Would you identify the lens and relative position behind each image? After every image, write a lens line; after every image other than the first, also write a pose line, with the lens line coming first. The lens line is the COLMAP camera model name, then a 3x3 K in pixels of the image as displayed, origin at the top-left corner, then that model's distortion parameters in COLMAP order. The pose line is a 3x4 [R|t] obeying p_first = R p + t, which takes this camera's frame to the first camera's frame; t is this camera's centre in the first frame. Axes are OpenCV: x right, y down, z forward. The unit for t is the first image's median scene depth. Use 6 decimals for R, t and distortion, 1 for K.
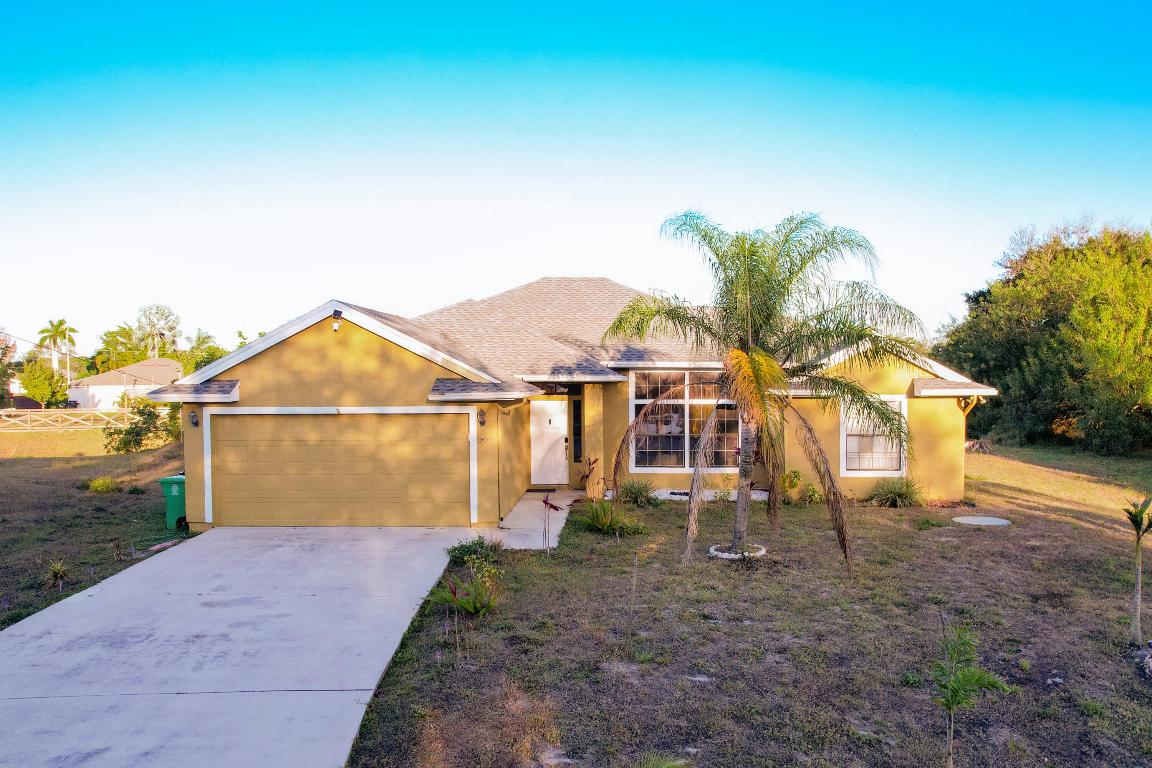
lens RADIAL K [[749.3, 0, 575.3], [0, 749.3, 414.9], [0, 0, 1]] dist [-0.008064, -0.003331]
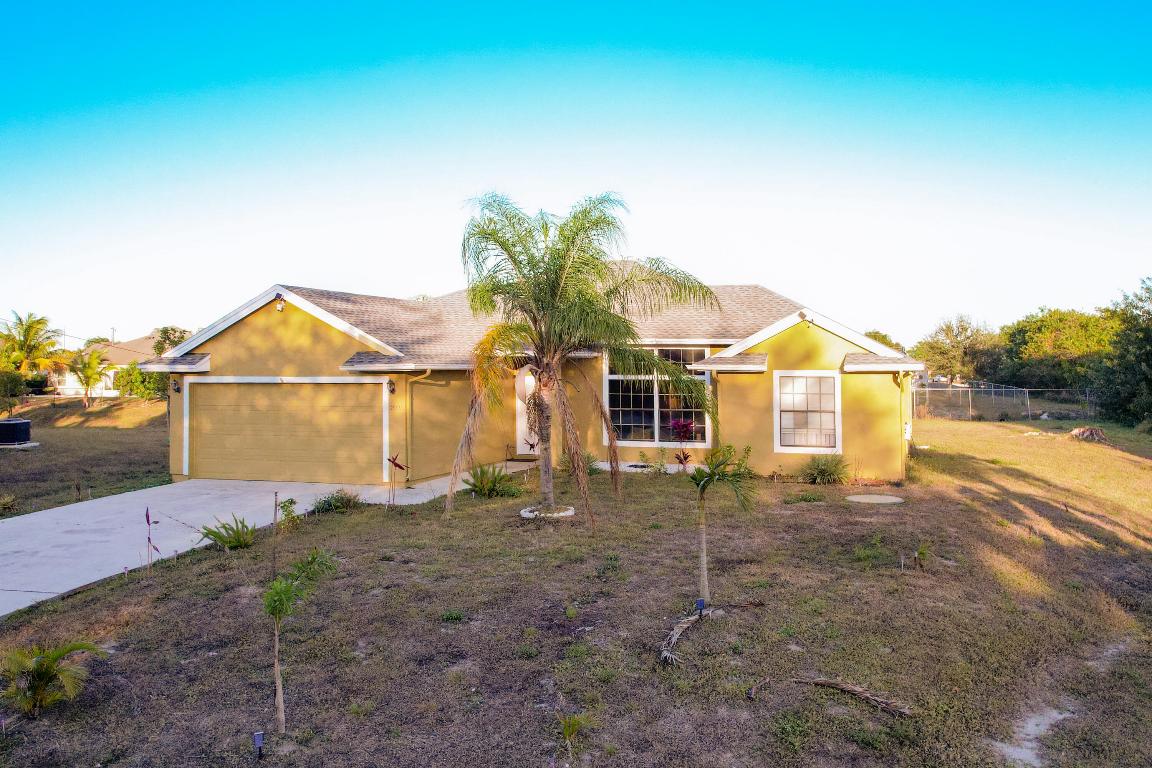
lens RADIAL K [[736.1, 0, 577.2], [0, 736.1, 350.7], [0, 0, 1]] dist [-0.001296, -0.001273]
pose [[0.979071, -0.000517, -0.203518, 0.358117], [-0.012151, 0.998065, -0.060987, 0.012575], [0.203155, 0.062184, 0.977170, -0.016831]]
